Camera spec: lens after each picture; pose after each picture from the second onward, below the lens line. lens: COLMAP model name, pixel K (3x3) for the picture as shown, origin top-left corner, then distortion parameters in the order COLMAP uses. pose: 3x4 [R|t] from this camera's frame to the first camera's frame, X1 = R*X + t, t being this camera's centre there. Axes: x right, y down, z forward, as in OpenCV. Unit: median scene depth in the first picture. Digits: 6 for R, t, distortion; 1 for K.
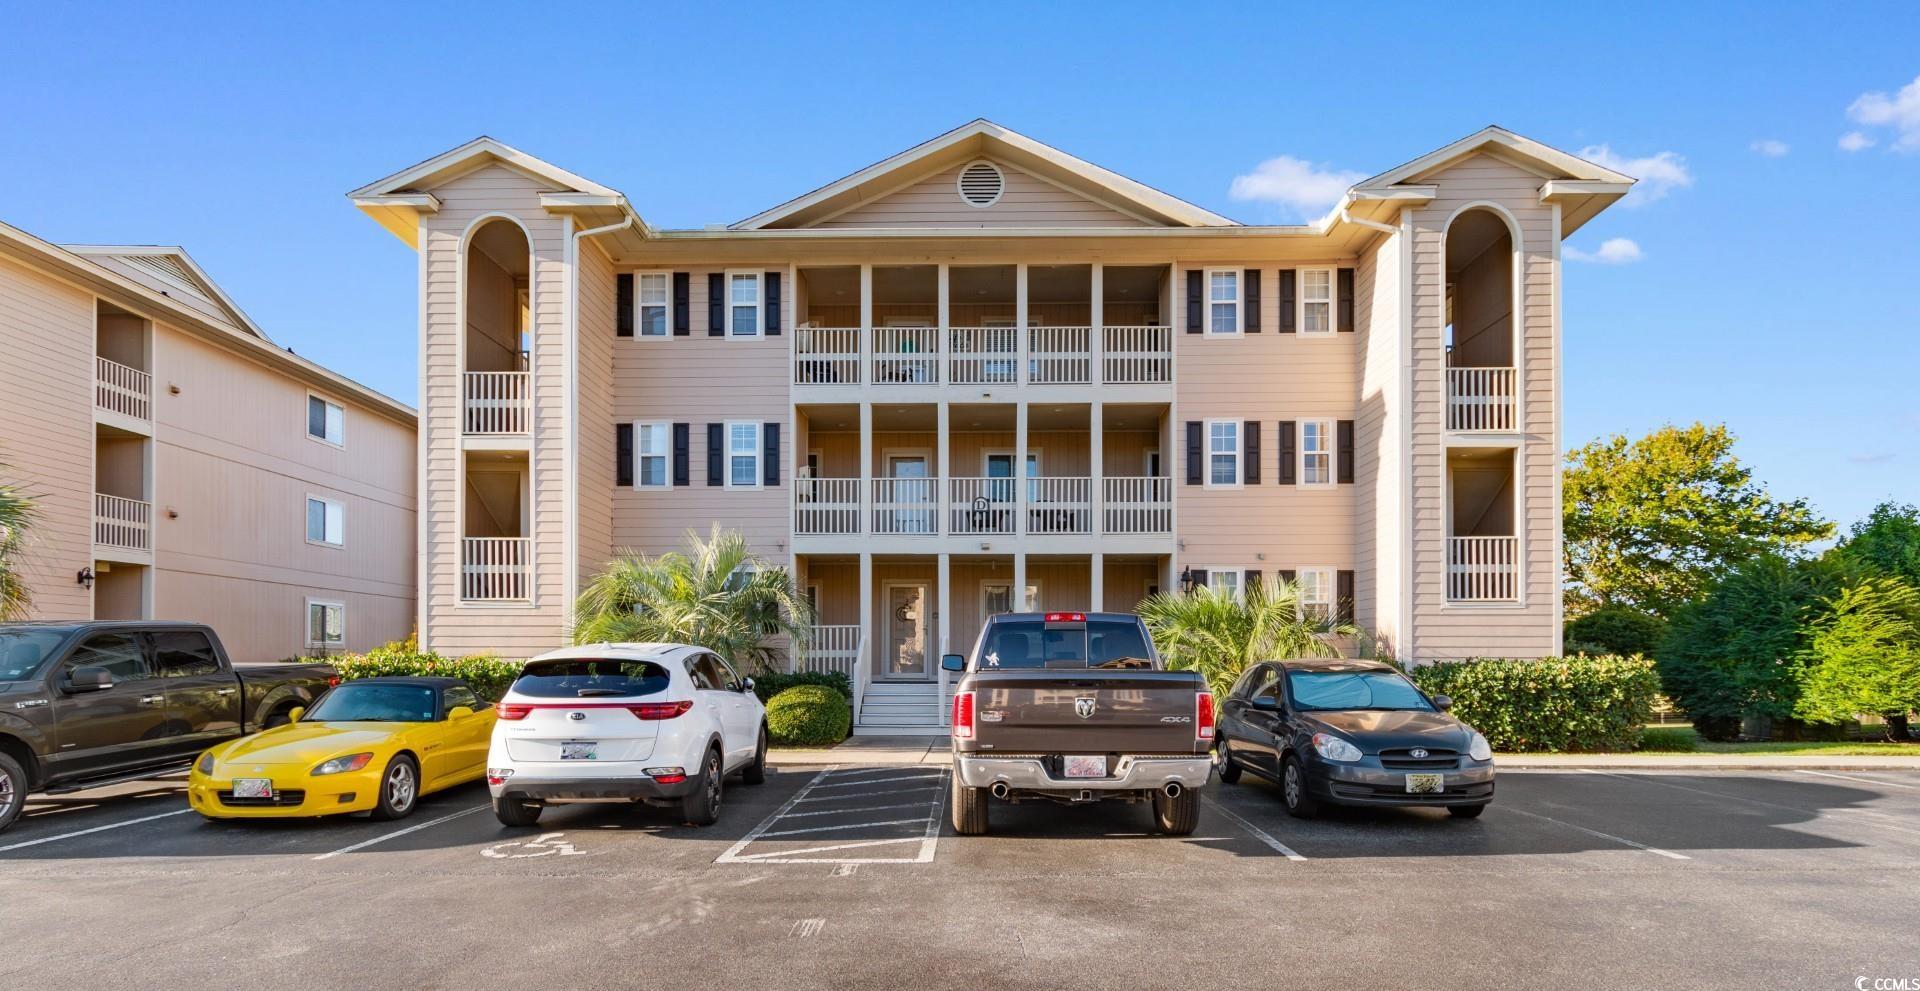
lens RADIAL K [[970.1, 0, 963.0], [0, 970.1, 660.8], [0, 0, 1]] dist [0.005555, 0.000122]
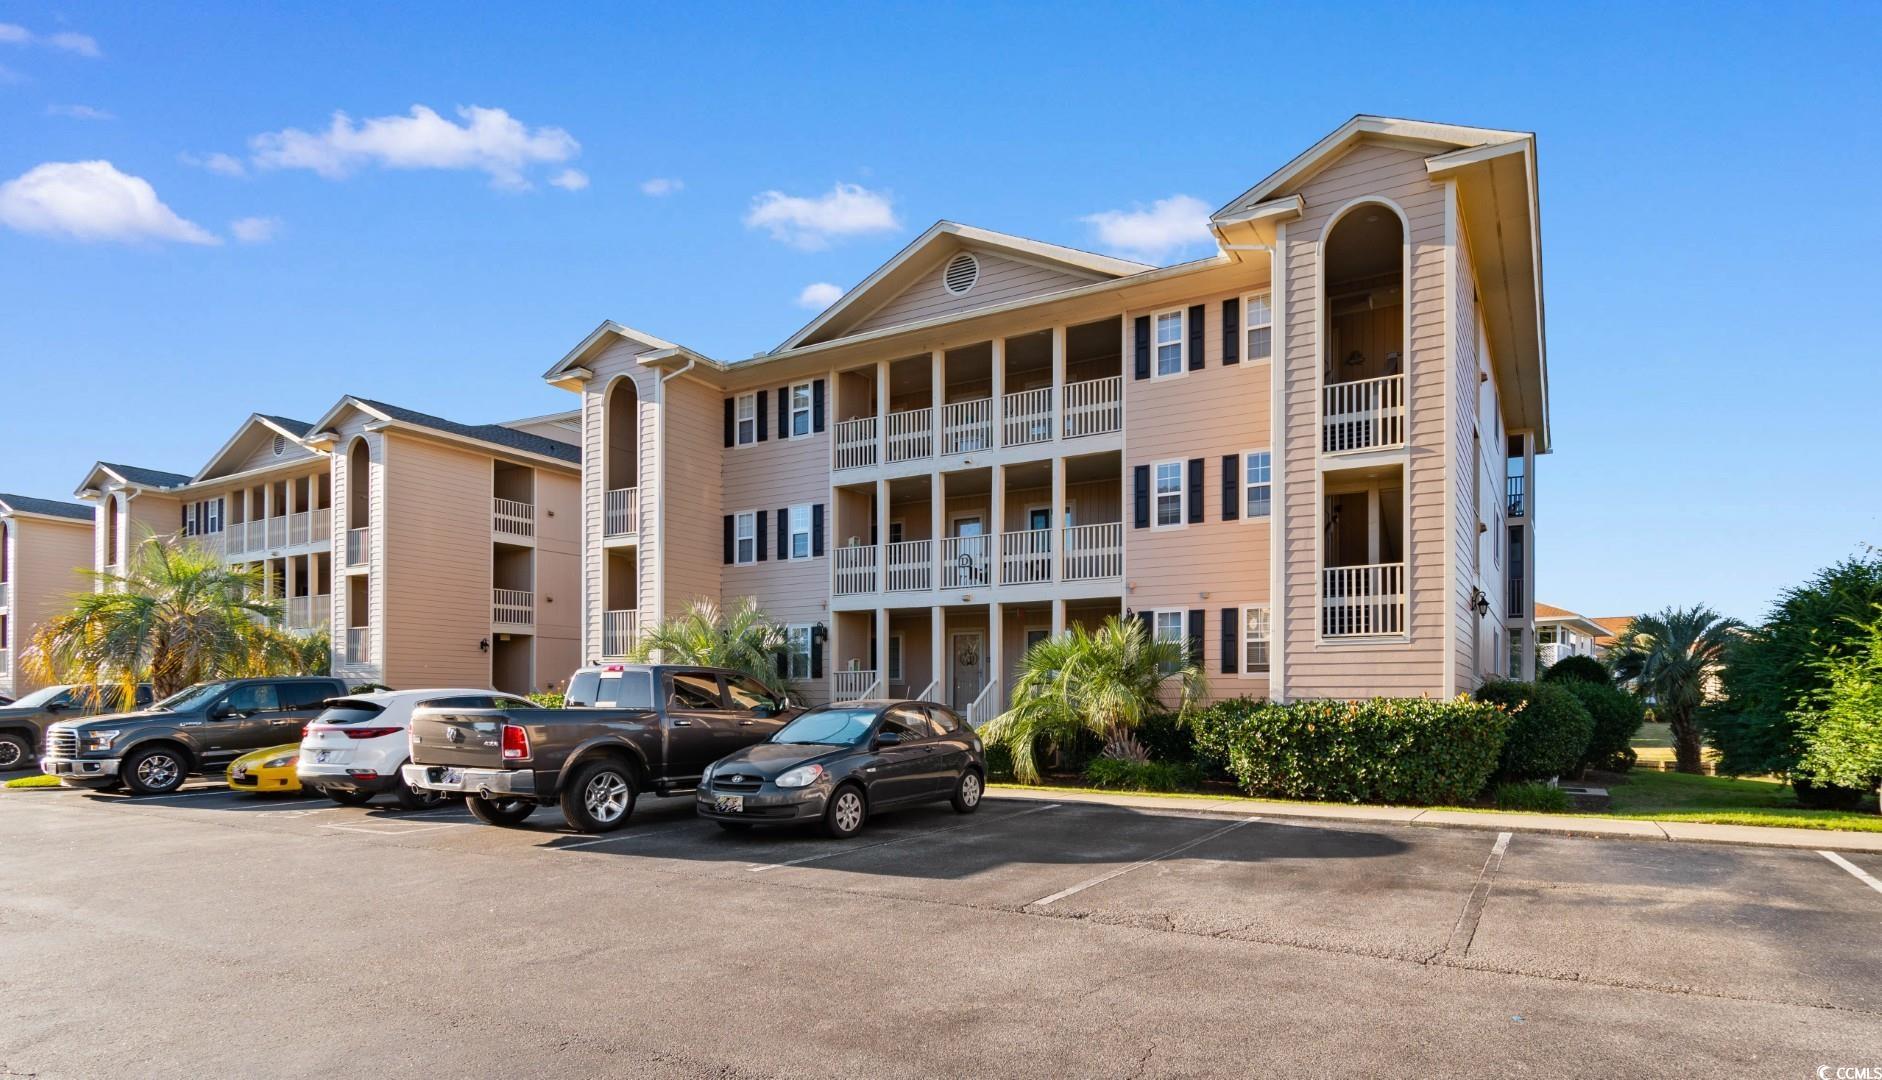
lens RADIAL K [[989.2, 0, 1027.6], [0, 989.2, 692.5], [0, 0, 1]] dist [0.016362, 0.000711]
pose [[0.885679, -0.002650, -0.464291, 0.613693], [-0.000912, 0.999972, -0.007447, -0.001455], [0.464298, 0.007019, 0.885651, 0.028427]]
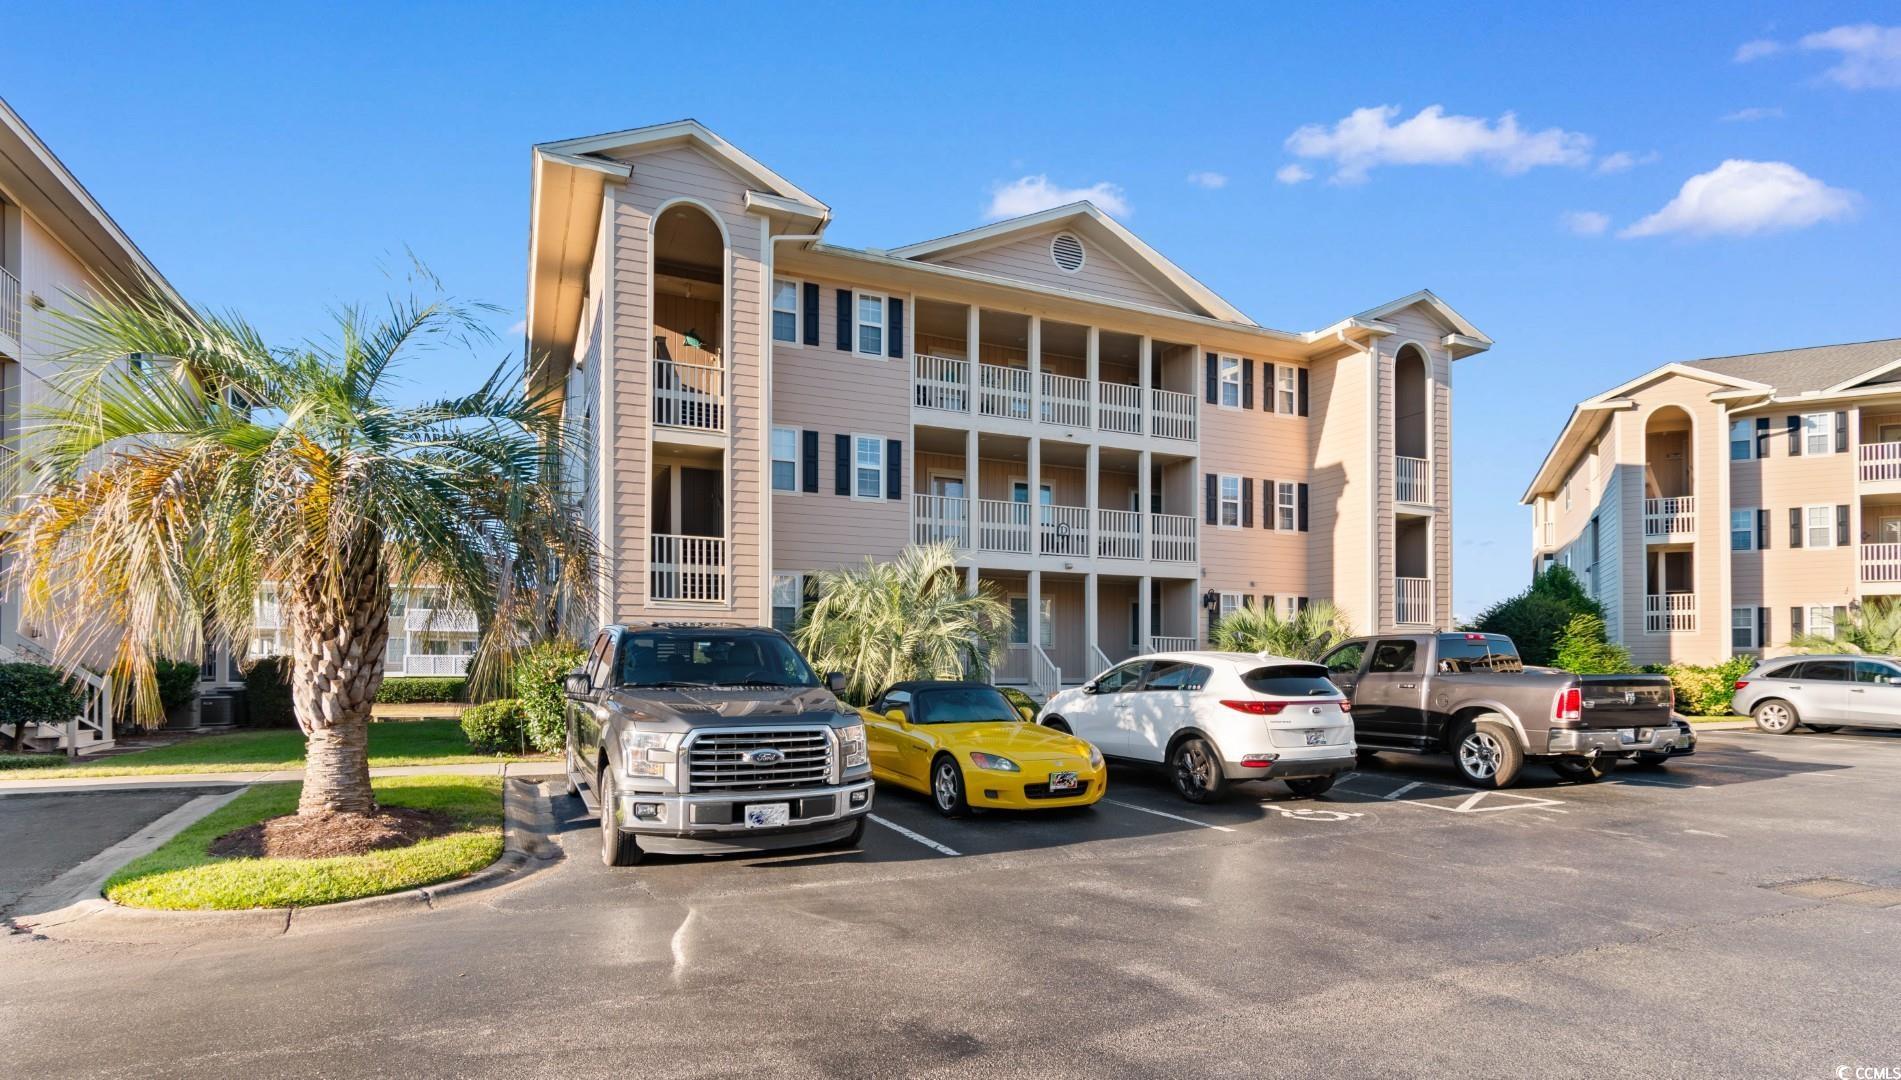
lens RADIAL K [[955.5, 0, 947.3], [0, 955.5, 658.1], [0, 0, 1]] dist [0.004596, 0.000707]
pose [[0.904686, 0.005956, 0.426037, -0.593183], [-0.003669, 0.999974, -0.006188, -0.000625], [-0.426062, 0.004035, 0.904685, 0.032469]]
